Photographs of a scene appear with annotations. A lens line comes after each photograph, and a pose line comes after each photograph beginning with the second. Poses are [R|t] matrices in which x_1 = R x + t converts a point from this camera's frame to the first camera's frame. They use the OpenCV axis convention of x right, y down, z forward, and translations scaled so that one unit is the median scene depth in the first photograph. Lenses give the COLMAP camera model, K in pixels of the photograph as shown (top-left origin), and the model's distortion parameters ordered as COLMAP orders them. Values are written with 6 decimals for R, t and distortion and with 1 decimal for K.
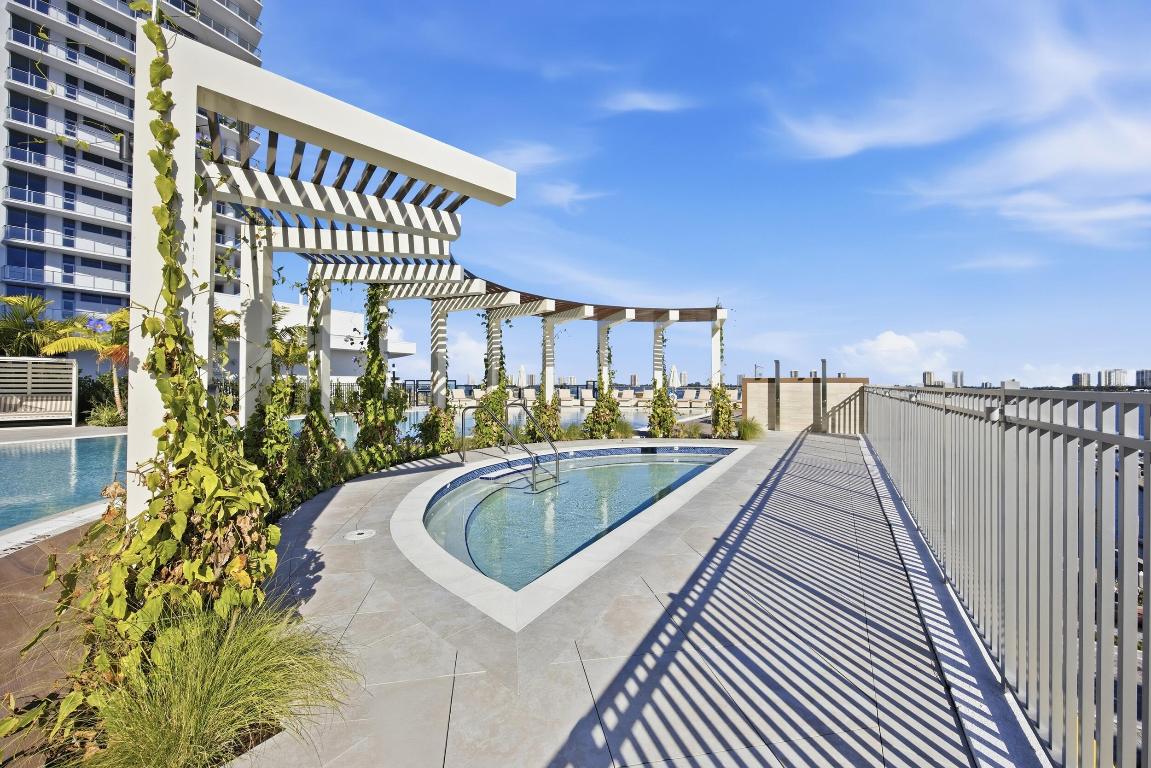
lens RADIAL K [[447.5, 0, 575.5], [0, 447.5, 384.0], [0, 0, 1]] dist [-0.002336, 0.000156]
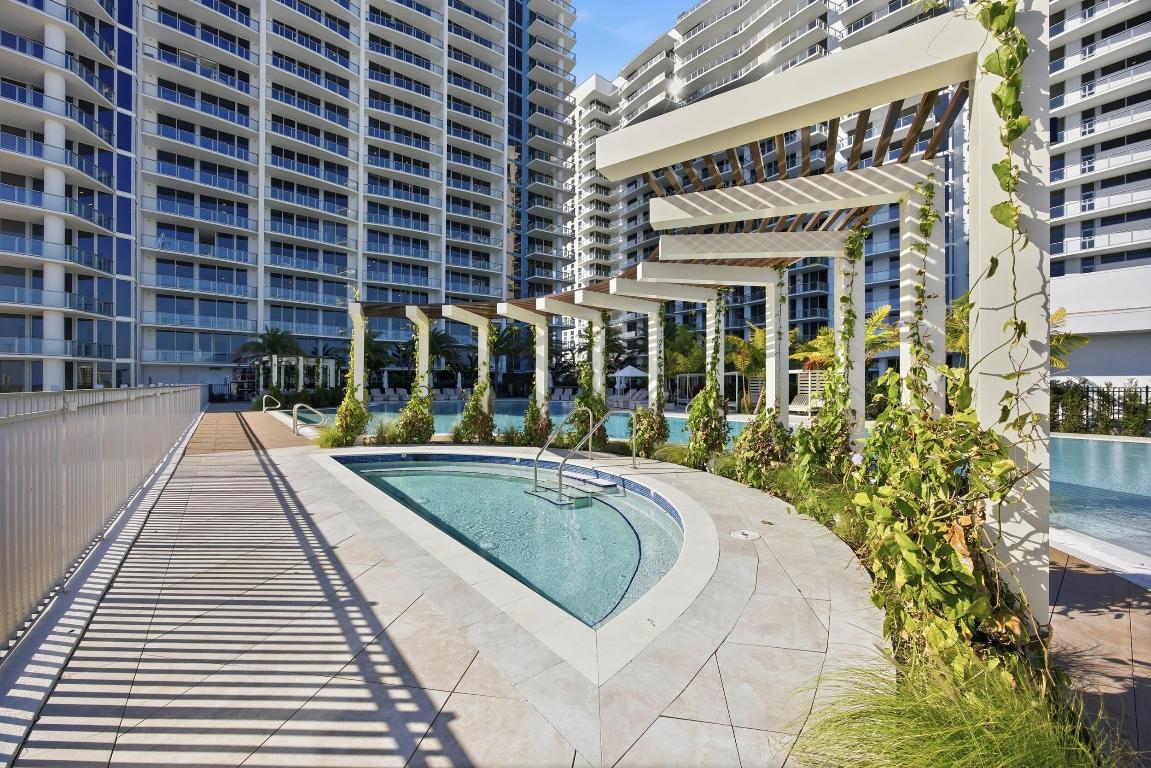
lens RADIAL K [[447.5, 0, 575.5], [0, 447.5, 384.0], [0, 0, 1]] dist [-0.002336, 0.000156]
pose [[-0.350388, -0.010022, -0.936551, 0.816264], [-0.002929, 0.999950, -0.009604, 0.005916], [0.936600, -0.000622, -0.350400, 1.443328]]
